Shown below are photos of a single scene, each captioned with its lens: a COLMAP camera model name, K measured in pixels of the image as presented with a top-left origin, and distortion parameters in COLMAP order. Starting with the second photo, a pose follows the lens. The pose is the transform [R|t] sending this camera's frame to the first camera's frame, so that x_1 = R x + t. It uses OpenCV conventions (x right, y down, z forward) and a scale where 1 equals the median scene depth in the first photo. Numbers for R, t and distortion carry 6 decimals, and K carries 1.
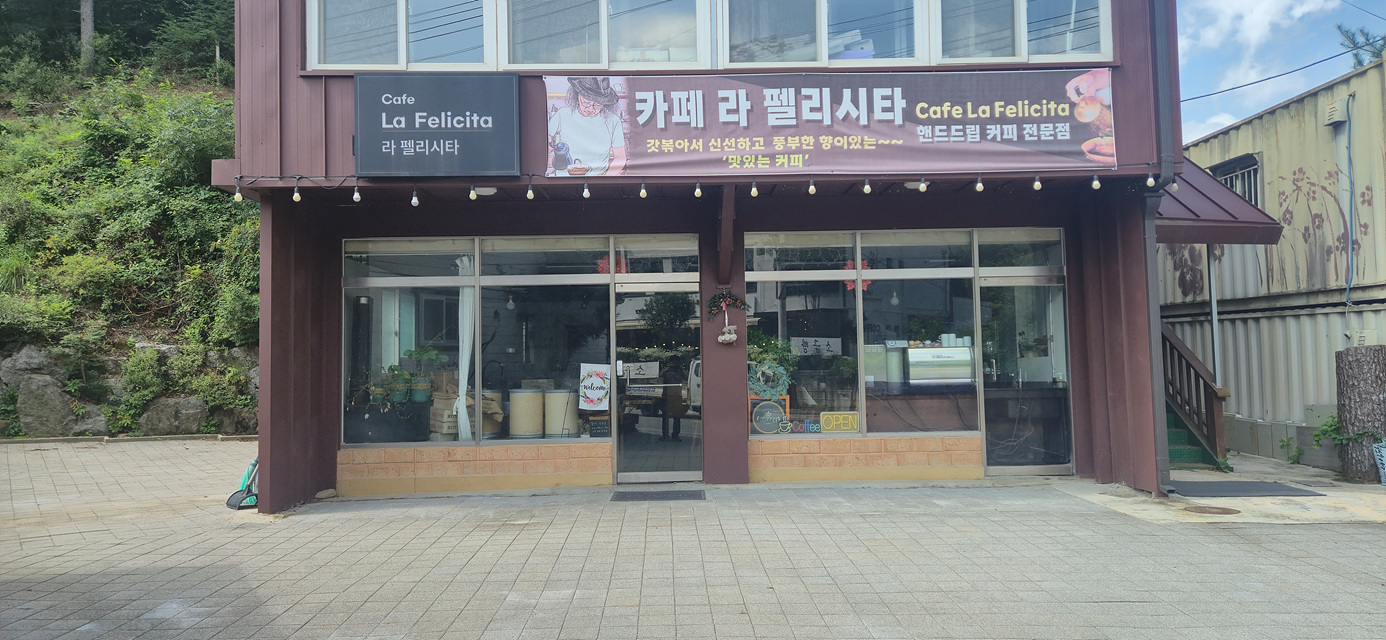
lens RADIAL K [[916.2, 0, 693.0], [0, 916.2, 320.0], [0, 0, 1]] dist [0.092707, -0.082132]
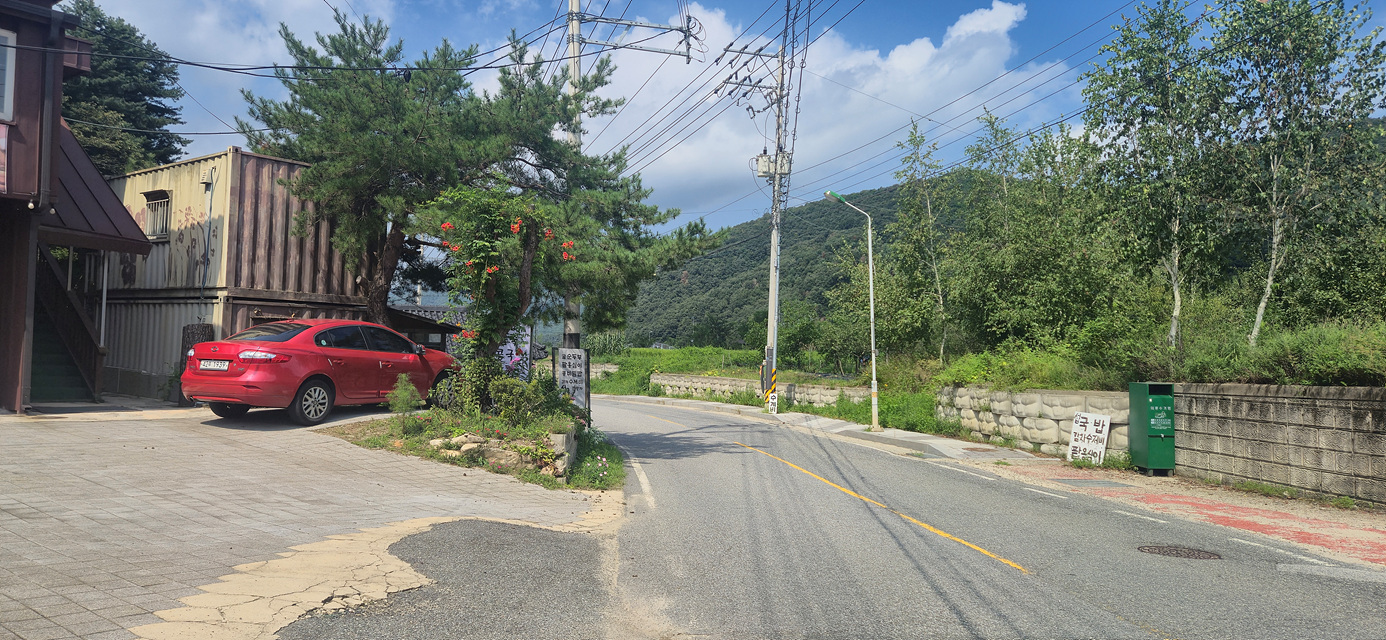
lens RADIAL K [[927.9, 0, 691.6], [0, 927.9, 312.7], [0, 0, 1]] dist [0.093302, -0.080457]
pose [[0.624857, 0.070861, 0.777517, -0.019202], [-0.074646, 0.996733, -0.030850, -0.003673], [-0.777163, -0.038762, 0.628105, -0.484039]]
